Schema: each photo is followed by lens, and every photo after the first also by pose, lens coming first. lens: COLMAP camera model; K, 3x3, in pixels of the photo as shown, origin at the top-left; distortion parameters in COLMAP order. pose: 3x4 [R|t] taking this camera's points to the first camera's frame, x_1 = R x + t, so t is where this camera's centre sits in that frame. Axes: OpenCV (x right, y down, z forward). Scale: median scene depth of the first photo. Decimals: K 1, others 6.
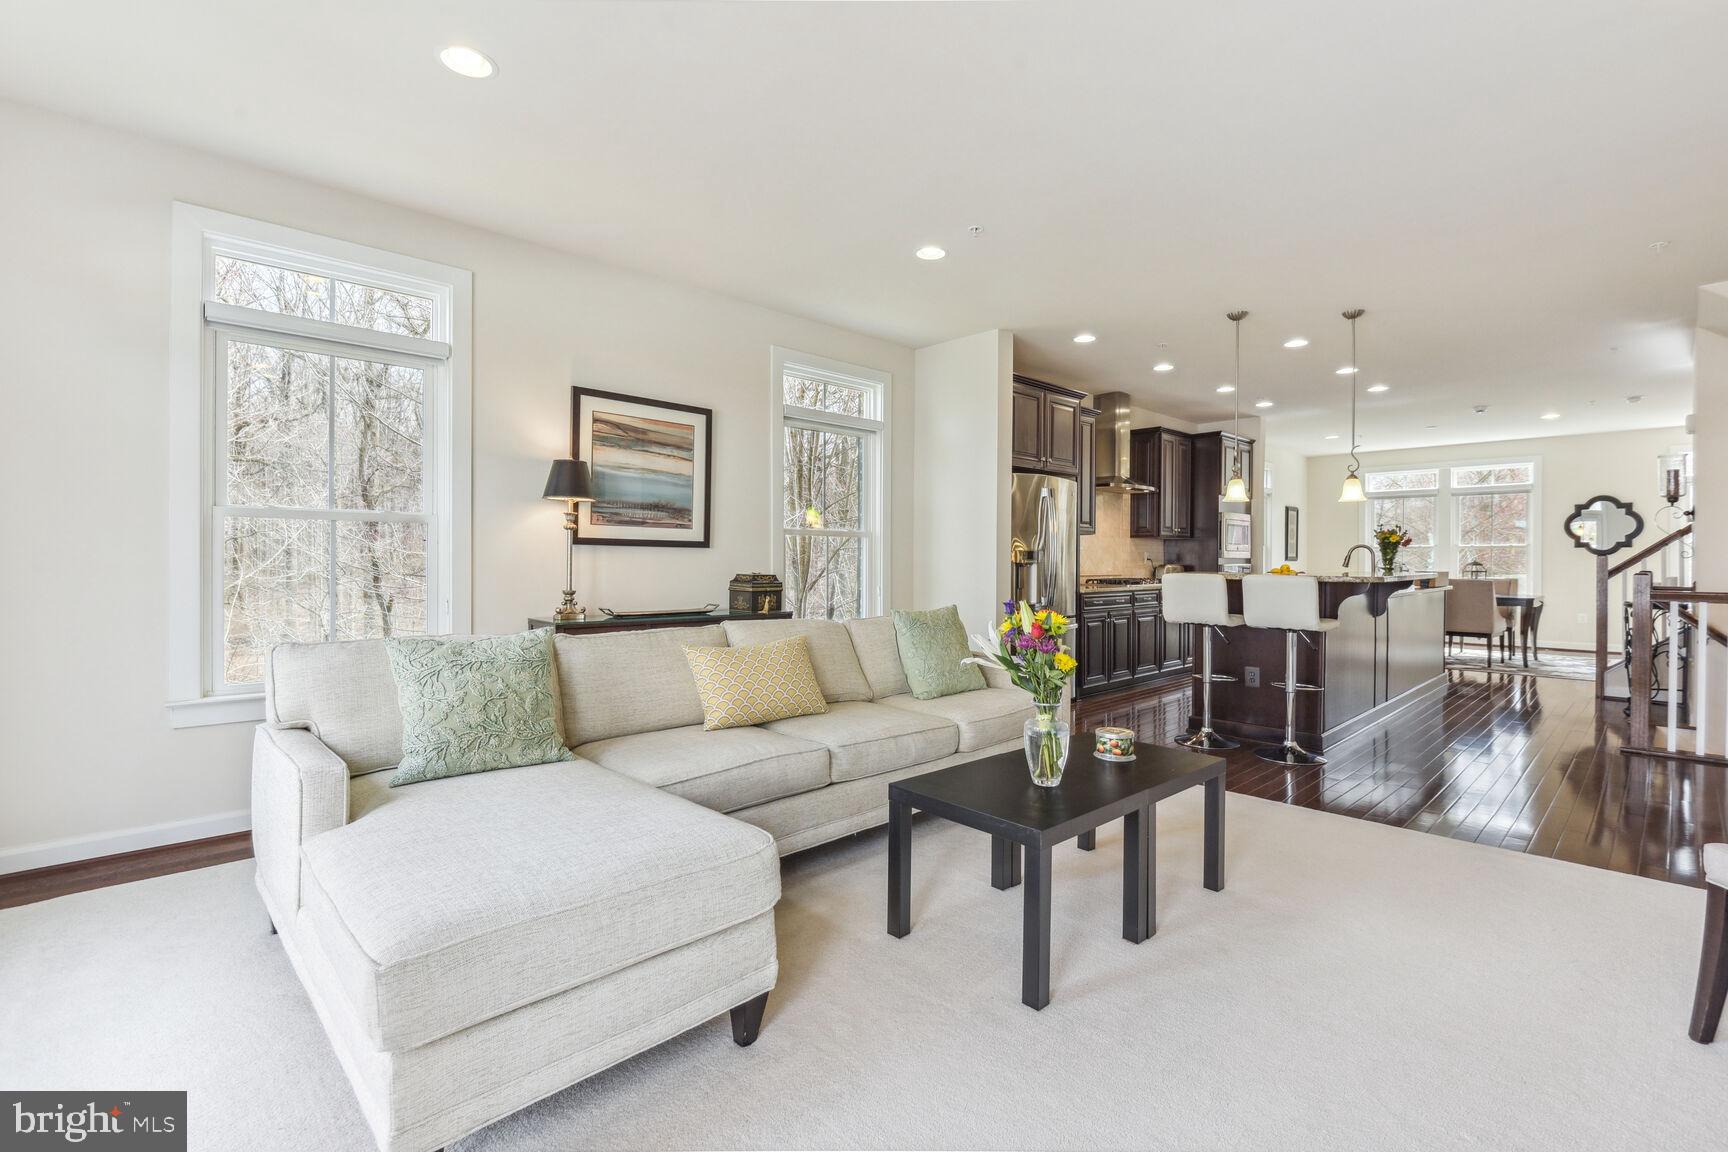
lens RADIAL K [[784.3, 0, 875.9], [0, 784.3, 567.9], [0, 0, 1]] dist [-0.004580, -0.002518]
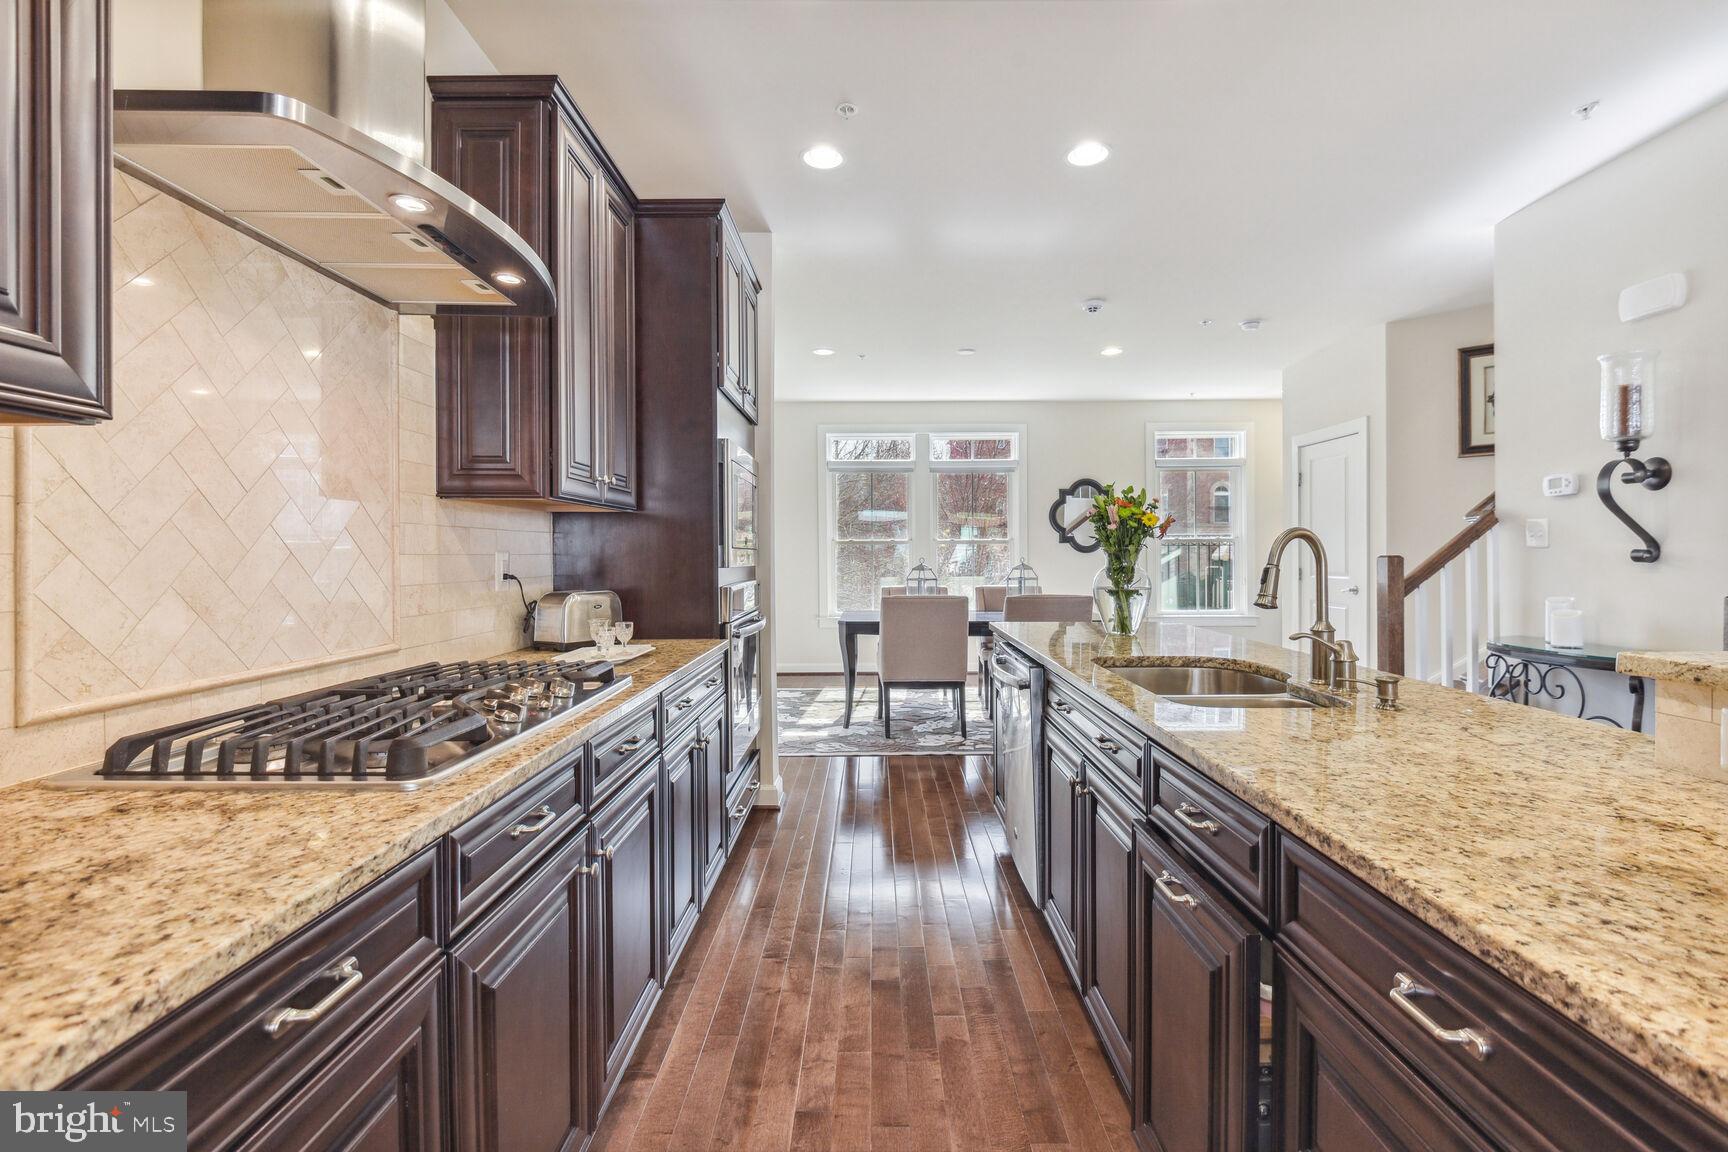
lens RADIAL K [[784.3, 0, 888.6], [0, 784.3, 556.4], [0, 0, 1]] dist [-0.004580, -0.002518]
pose [[0.682819, -0.010511, 0.730512, 0.231631], [0.019331, 0.999806, -0.003683, -0.015057], [-0.730331, 0.016636, 0.682890, 0.697493]]
